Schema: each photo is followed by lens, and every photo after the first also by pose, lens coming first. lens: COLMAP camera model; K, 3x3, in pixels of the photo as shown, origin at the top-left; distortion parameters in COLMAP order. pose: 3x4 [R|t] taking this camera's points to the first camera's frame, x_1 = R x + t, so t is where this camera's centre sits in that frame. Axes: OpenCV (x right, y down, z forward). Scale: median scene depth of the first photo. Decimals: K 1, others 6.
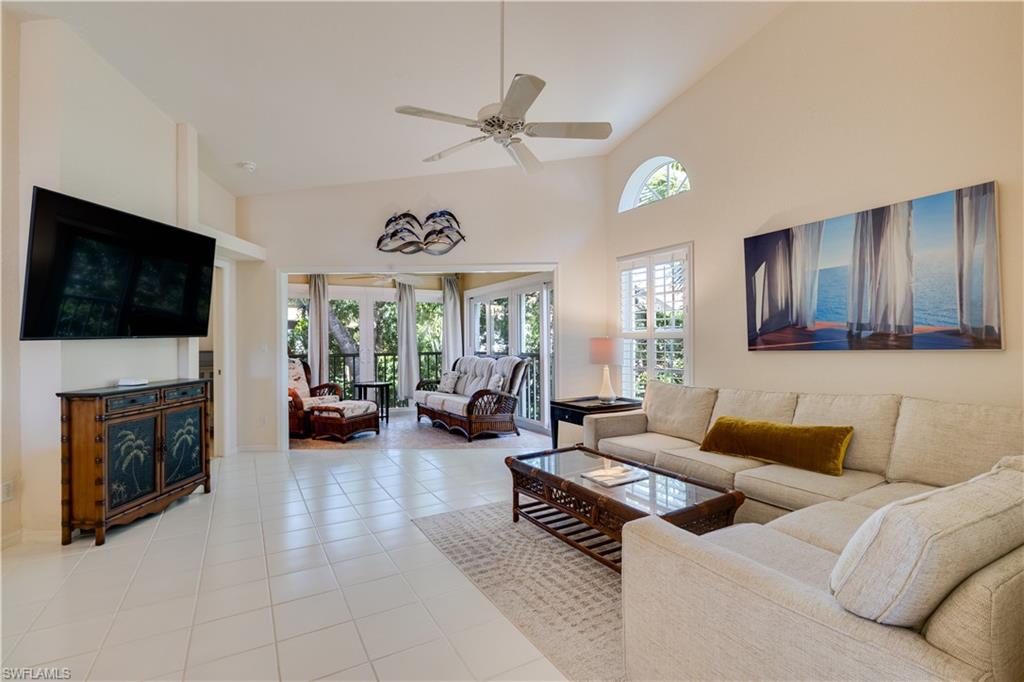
lens RADIAL K [[478.5, 0, 510.5], [0, 478.5, 347.6], [0, 0, 1]] dist [-0.012752, 0.000000]
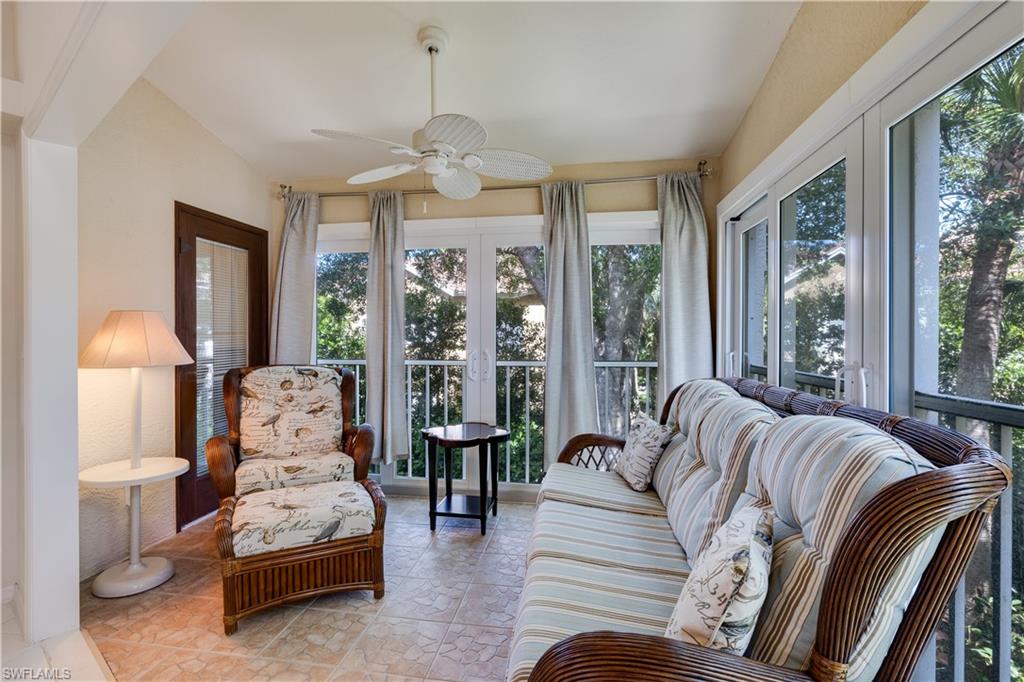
lens RADIAL K [[478.5, 0, 501.7], [0, 478.5, 336.7], [0, 0, 1]] dist [-0.012752, 0.000000]
pose [[0.774019, 0.009927, -0.633084, 0.016022], [-0.015015, 0.999884, -0.002679, -0.013709], [0.632984, 0.011580, 0.774078, 0.862865]]
